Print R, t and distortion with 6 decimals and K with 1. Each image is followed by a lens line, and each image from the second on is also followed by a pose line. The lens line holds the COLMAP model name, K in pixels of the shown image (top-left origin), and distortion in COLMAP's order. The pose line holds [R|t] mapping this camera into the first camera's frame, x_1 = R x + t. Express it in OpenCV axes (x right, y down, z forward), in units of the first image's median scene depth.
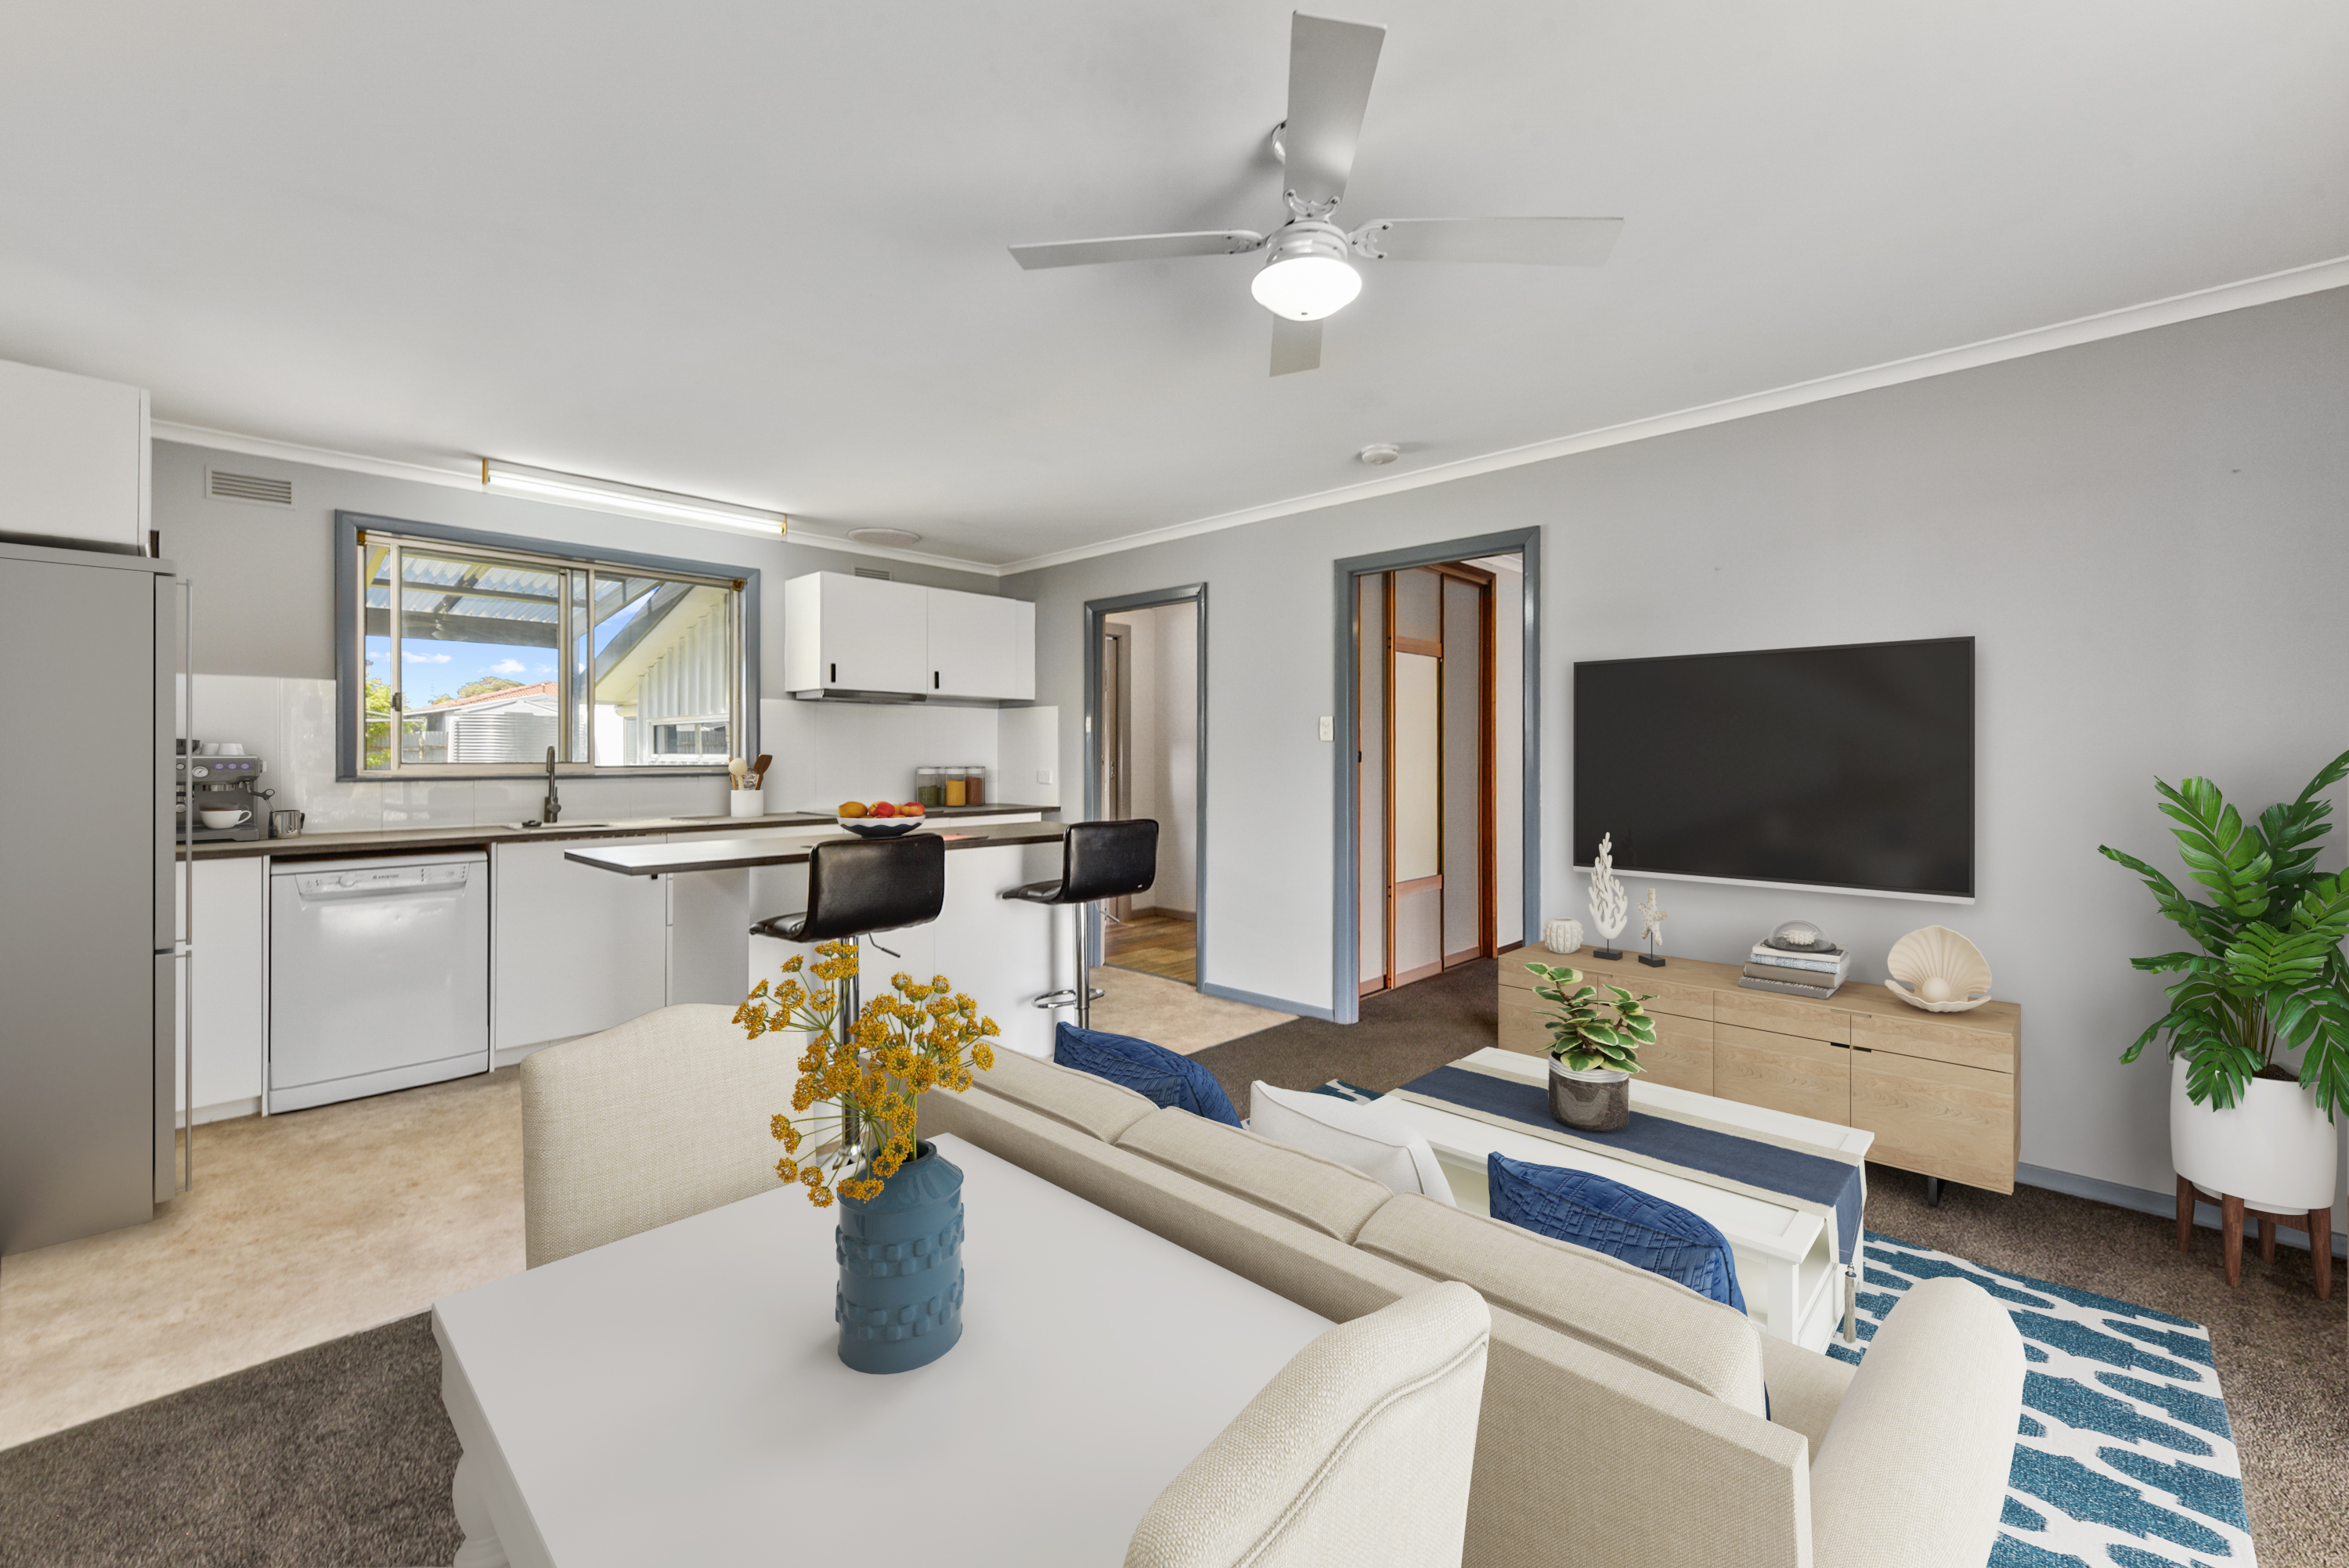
lens RADIAL K [[957.8, 0, 1213.3], [0, 957.8, 746.3], [0, 0, 1]] dist [0.011381, 0.000031]
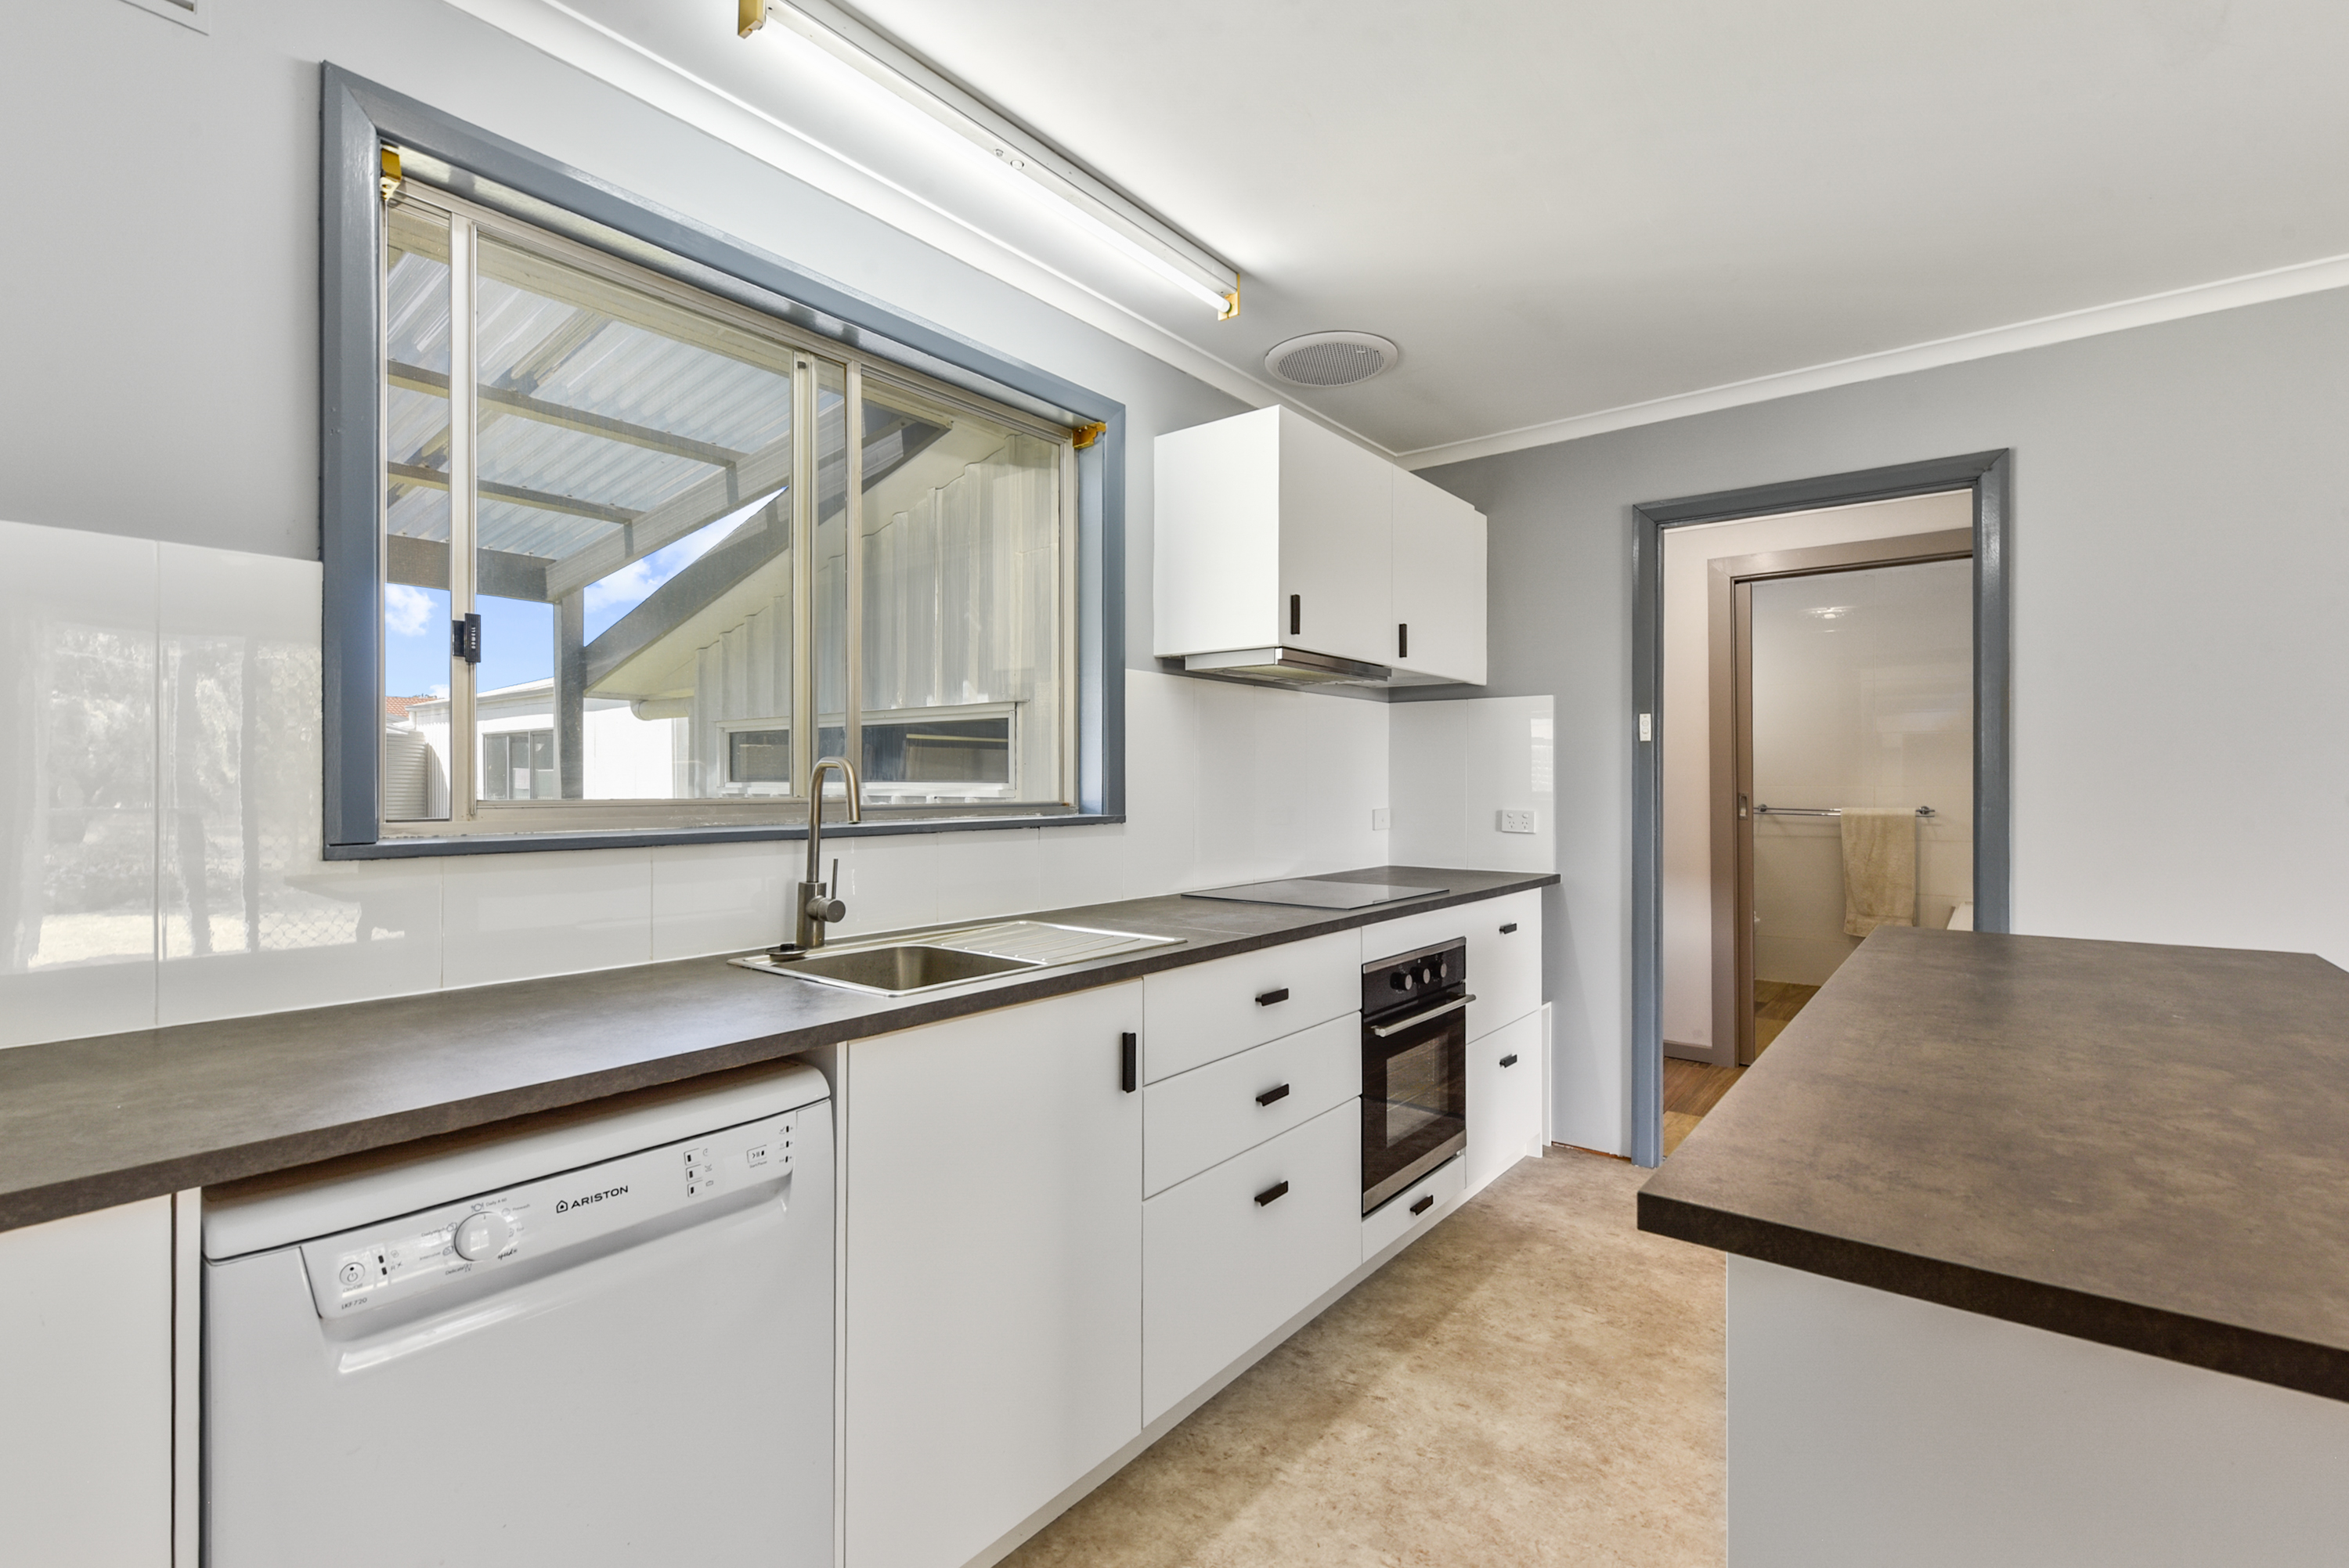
lens RADIAL K [[1036.7, 0, 1174.5], [0, 1036.7, 784.0], [0, 0, 1]] dist [0.001810, 0.000149]
pose [[0.997226, 0.000633, 0.074426, -0.497956], [-0.001310, 0.999958, 0.009040, 0.005624], [-0.074417, -0.009113, 0.997186, 0.479017]]
